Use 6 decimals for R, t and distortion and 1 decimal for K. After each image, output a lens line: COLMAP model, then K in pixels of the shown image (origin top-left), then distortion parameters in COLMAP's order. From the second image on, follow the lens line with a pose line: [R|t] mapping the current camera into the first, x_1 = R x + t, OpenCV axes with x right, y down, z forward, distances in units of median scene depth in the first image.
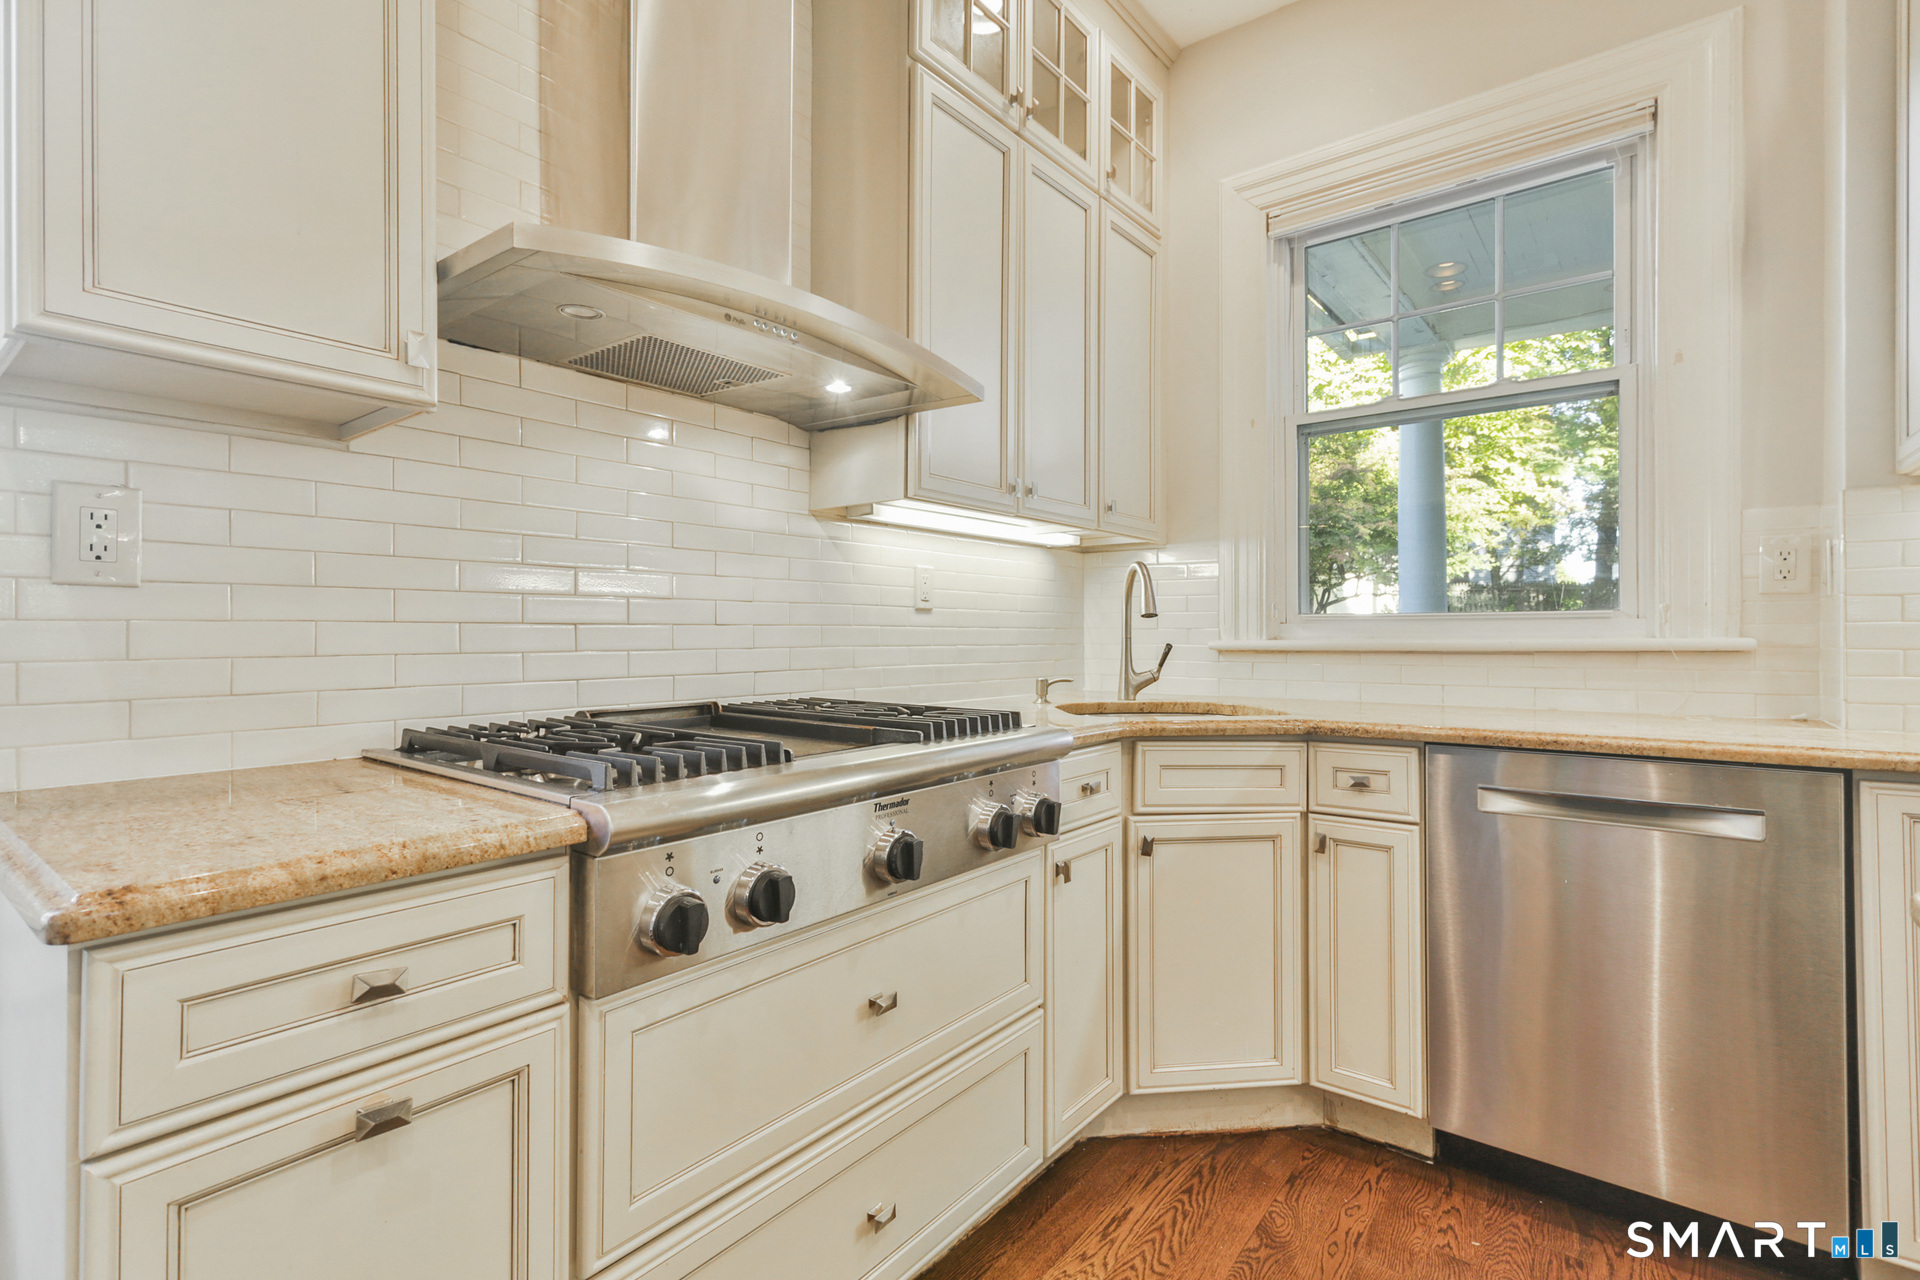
lens RADIAL K [[906.6, 0, 964.5], [0, 906.6, 623.1], [0, 0, 1]] dist [0.004121, 0.001586]
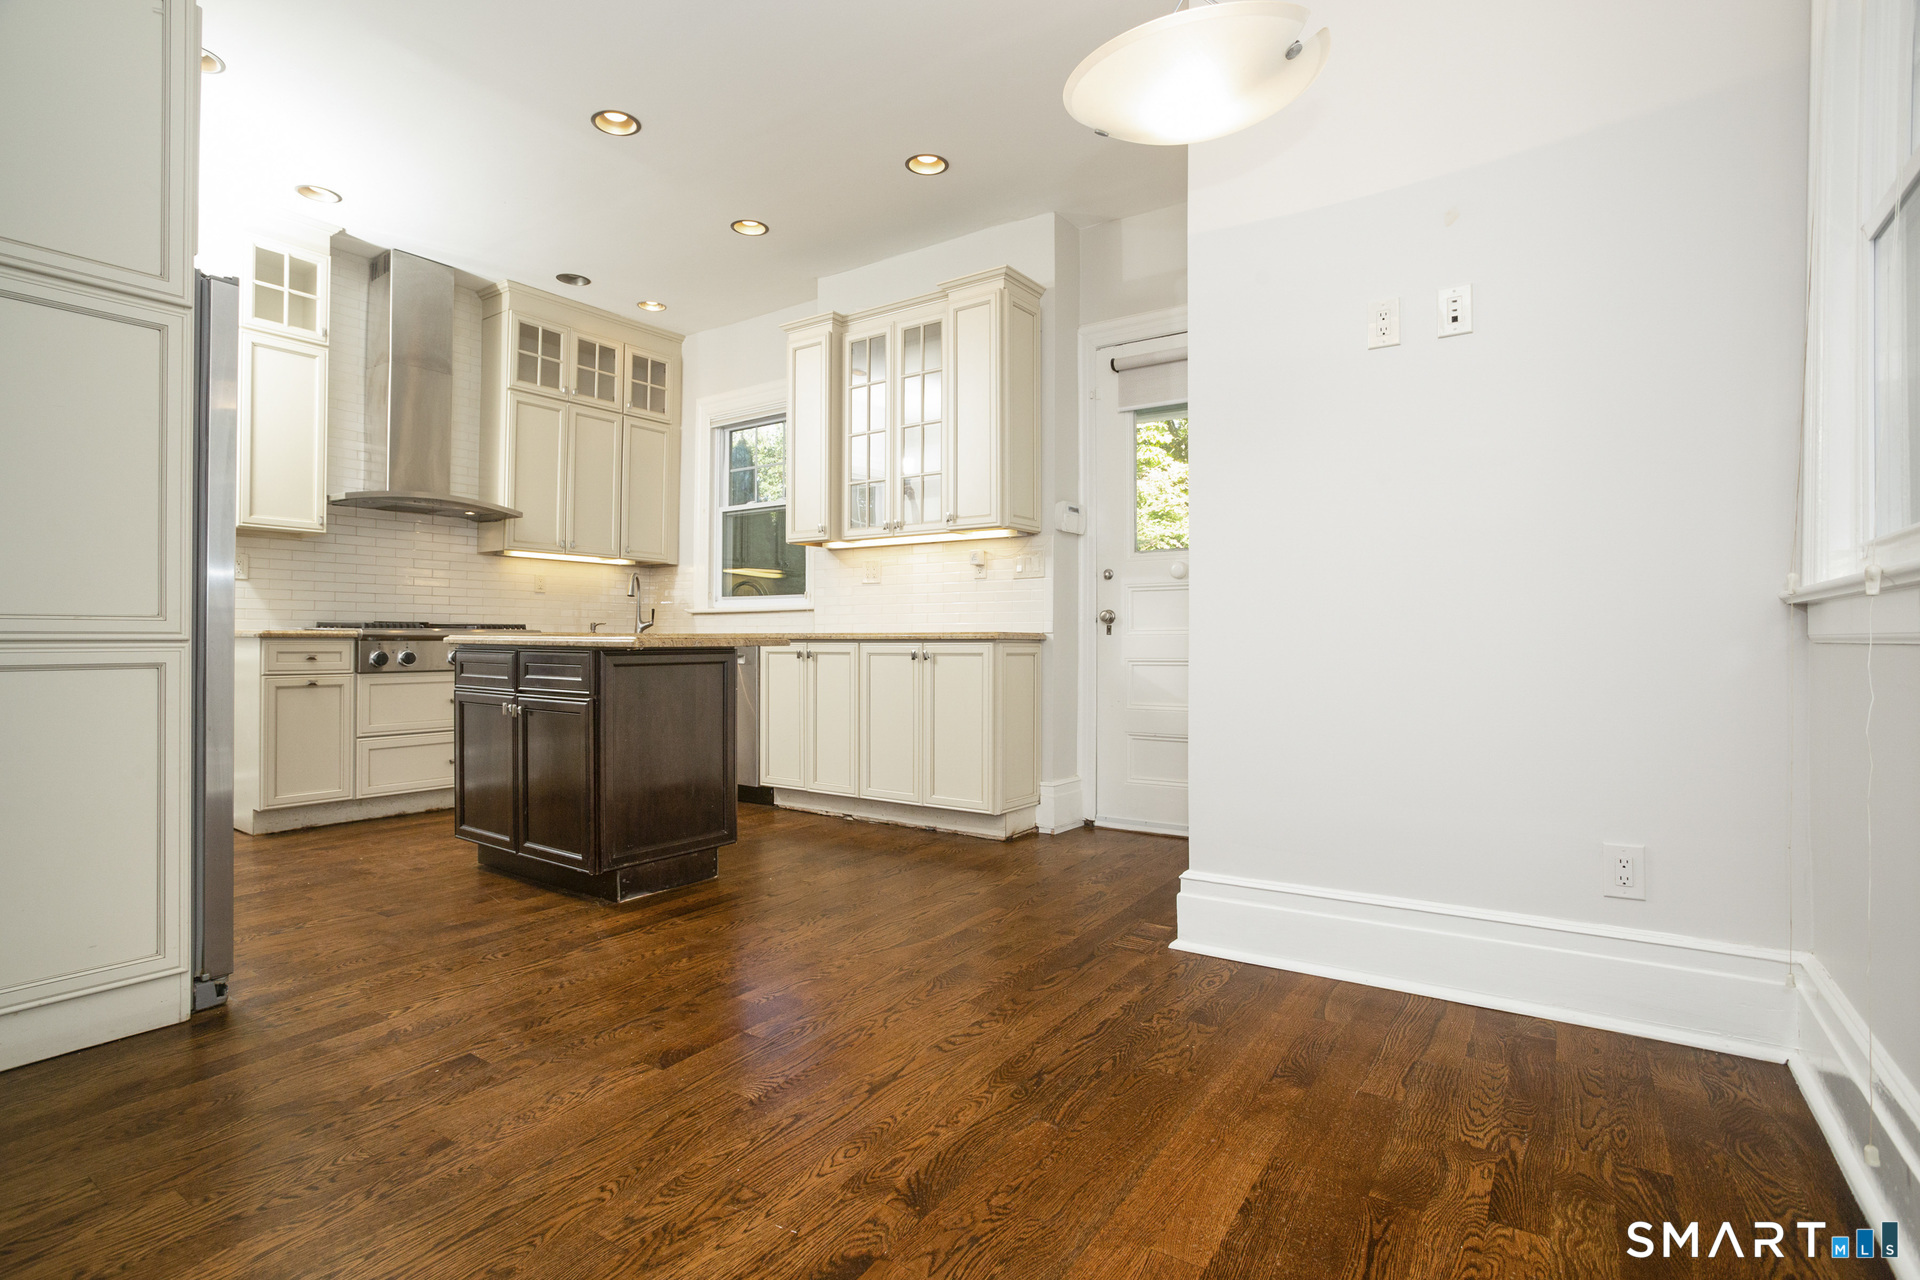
lens RADIAL K [[906.6, 0, 924.3], [0, 906.6, 618.1], [0, 0, 1]] dist [0.004121, 0.001586]
pose [[0.998051, 0.005414, 0.062164, 0.982511], [-0.004778, 0.999935, -0.010376, 0.083607], [-0.062216, 0.010058, 0.998012, -1.716362]]
